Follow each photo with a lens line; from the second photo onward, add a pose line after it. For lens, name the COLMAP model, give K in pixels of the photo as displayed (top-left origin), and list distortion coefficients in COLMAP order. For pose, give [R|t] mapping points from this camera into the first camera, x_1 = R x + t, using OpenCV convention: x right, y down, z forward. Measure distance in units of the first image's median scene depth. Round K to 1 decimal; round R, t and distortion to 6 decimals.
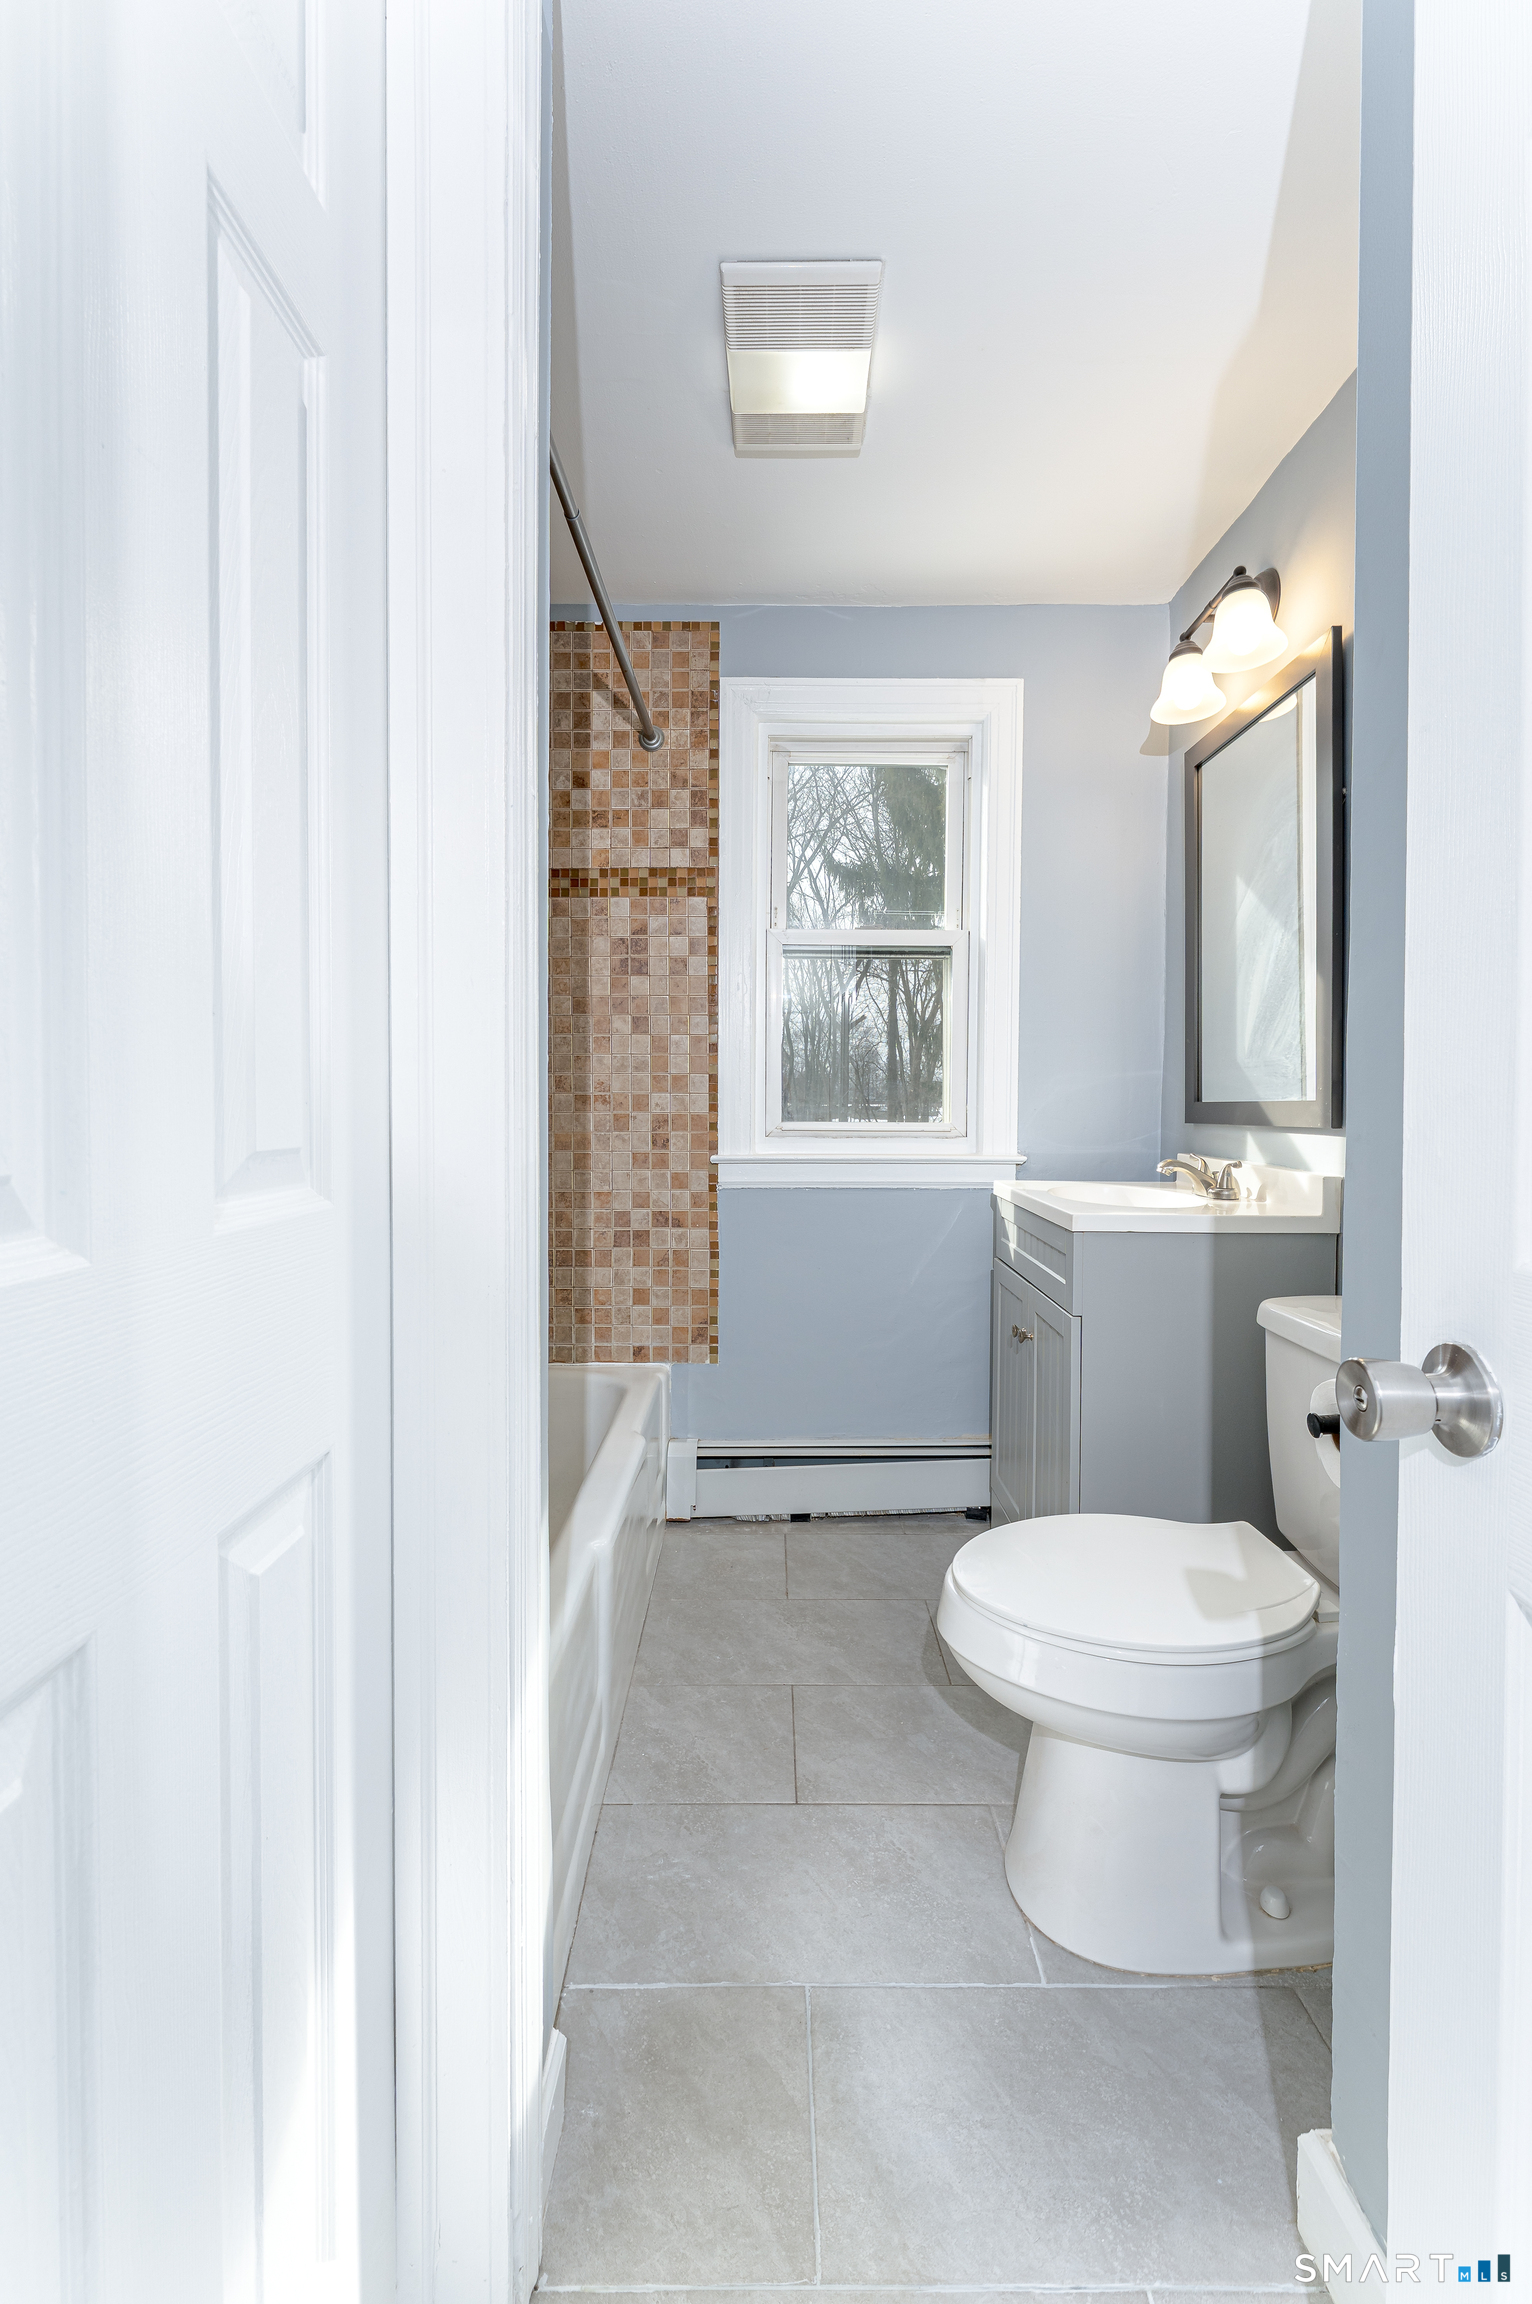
lens RADIAL K [[941.8, 0, 763.6], [0, 941.8, 1158.7], [0, 0, 1]] dist [0.002552, -0.001044]
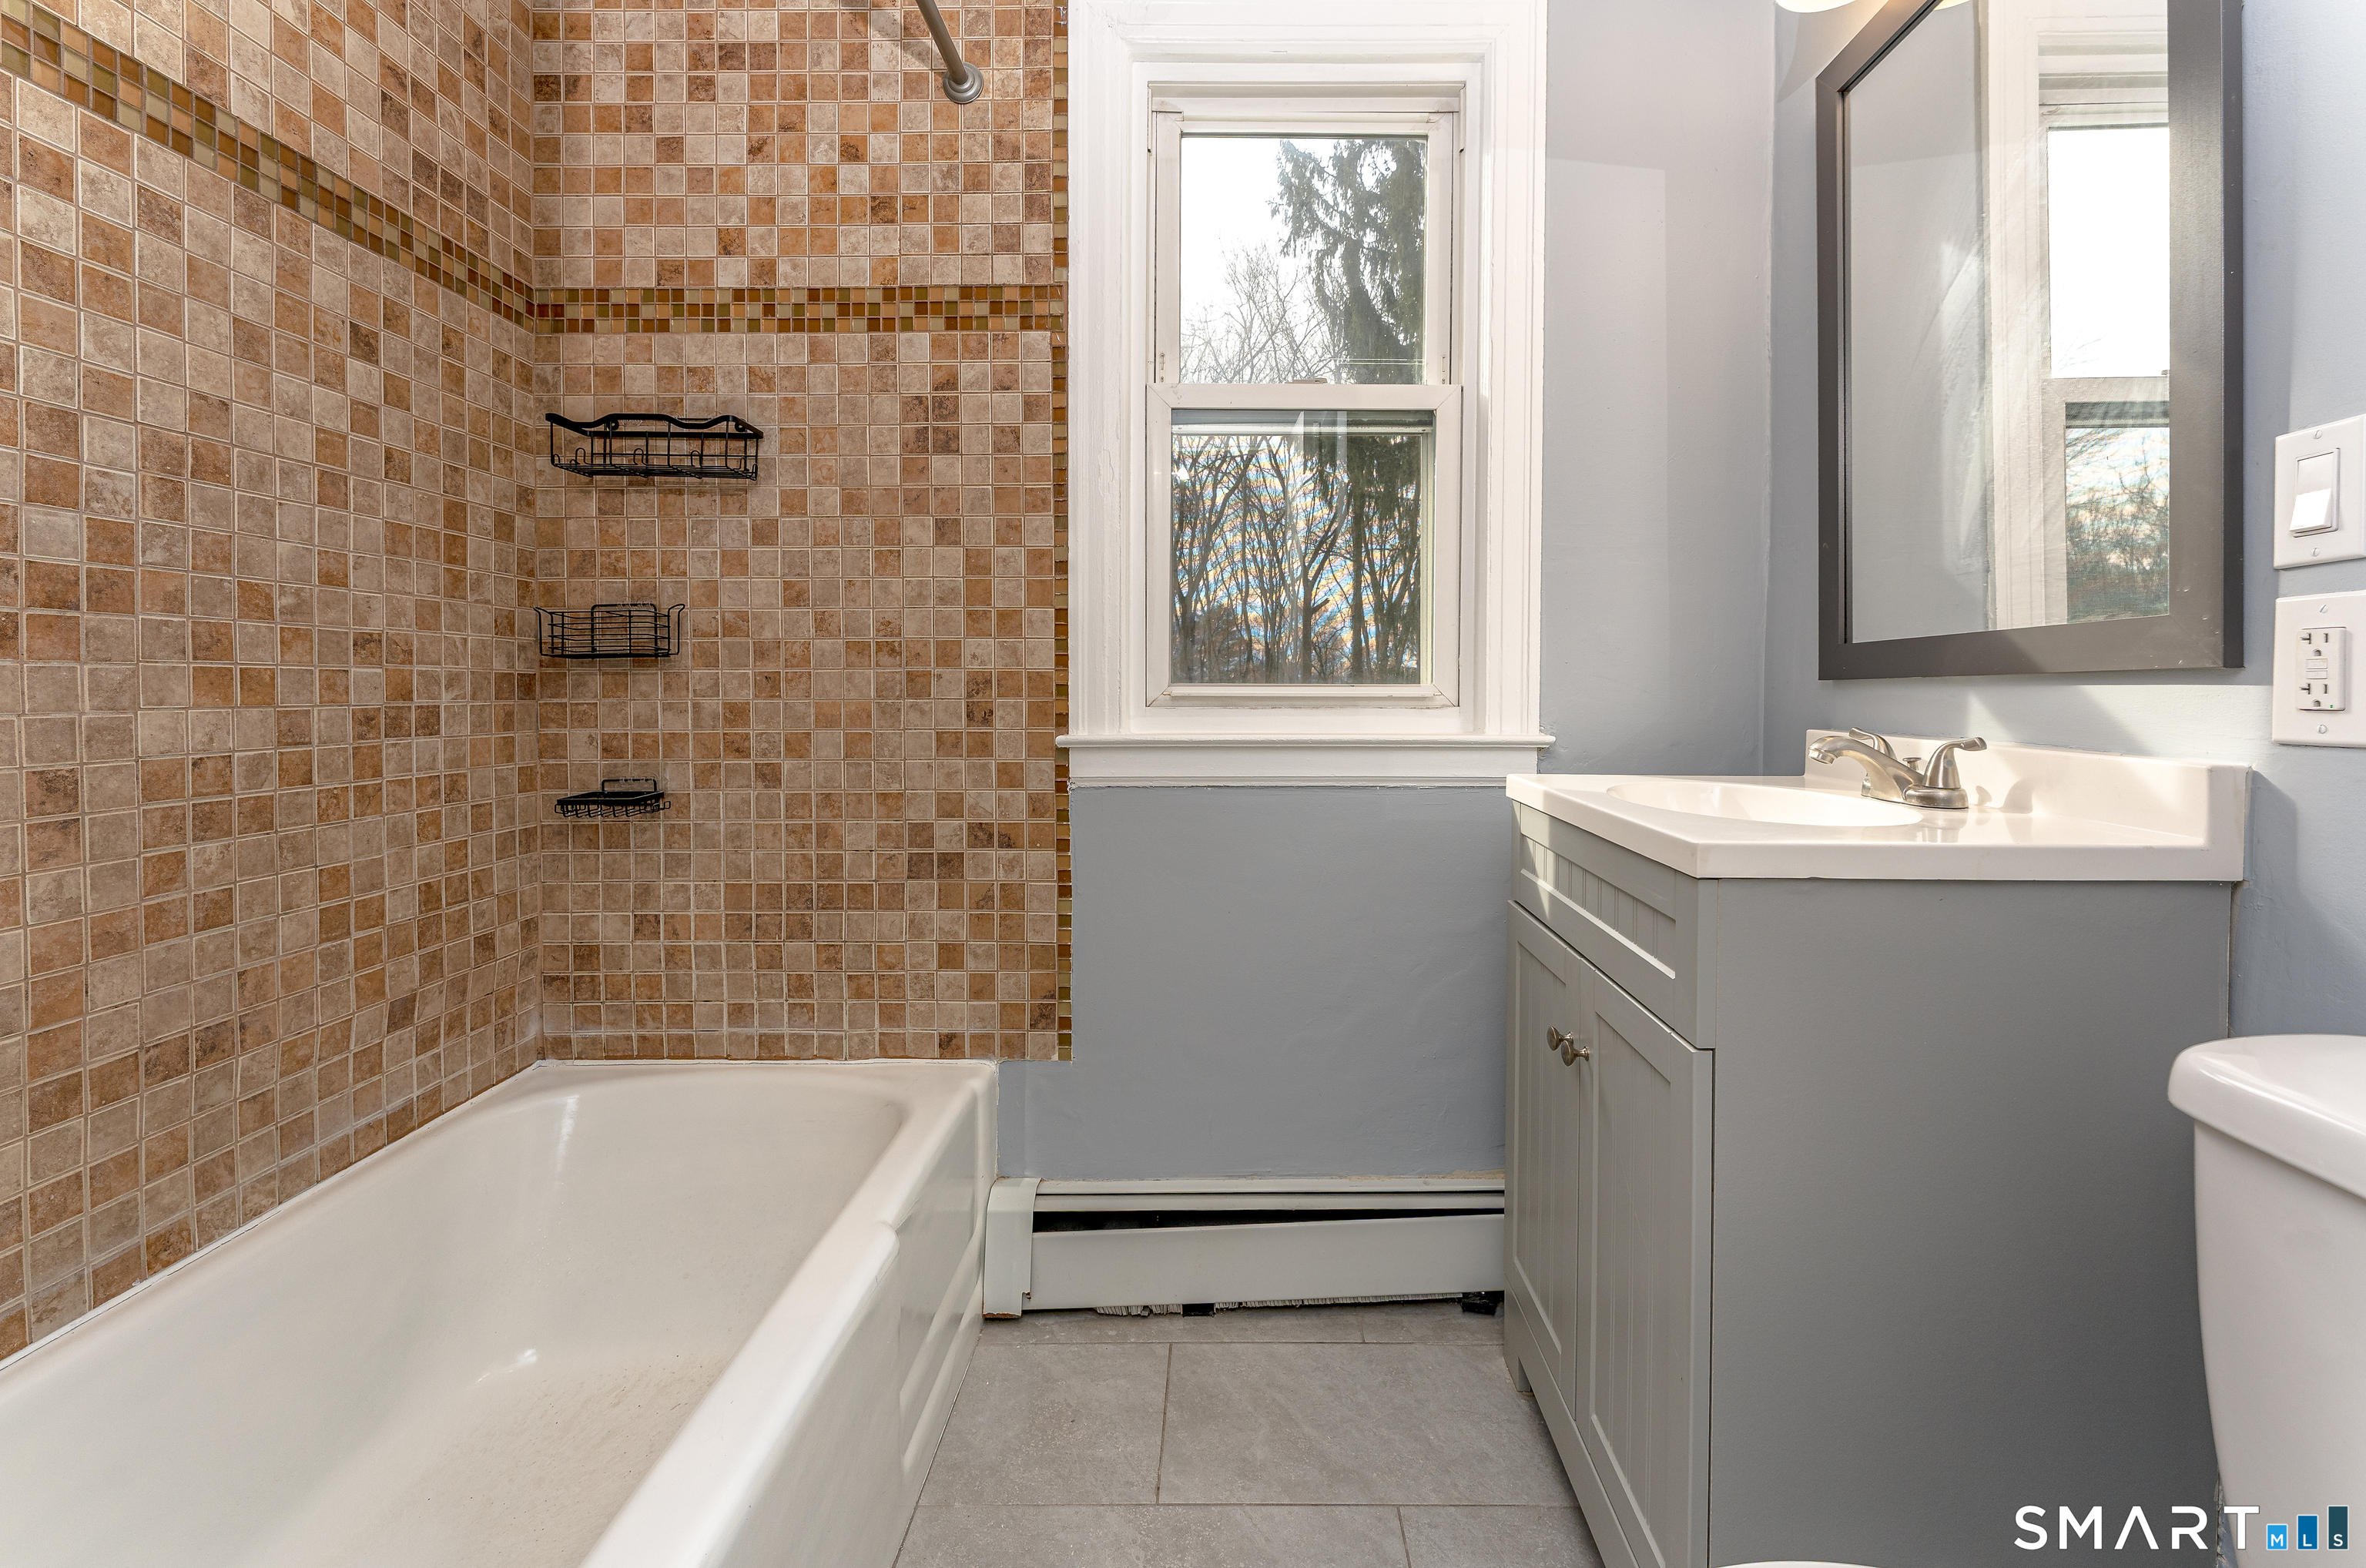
lens RADIAL K [[967.1, 0, 1208.9], [0, 967.1, 741.4], [0, 0, 1]] dist [0.002552, -0.001044]
pose [[0.999846, -0.001725, -0.017450, 0.058187], [0.001556, 0.999952, -0.009665, 0.007173], [0.017466, 0.009636, 0.999801, 0.348245]]
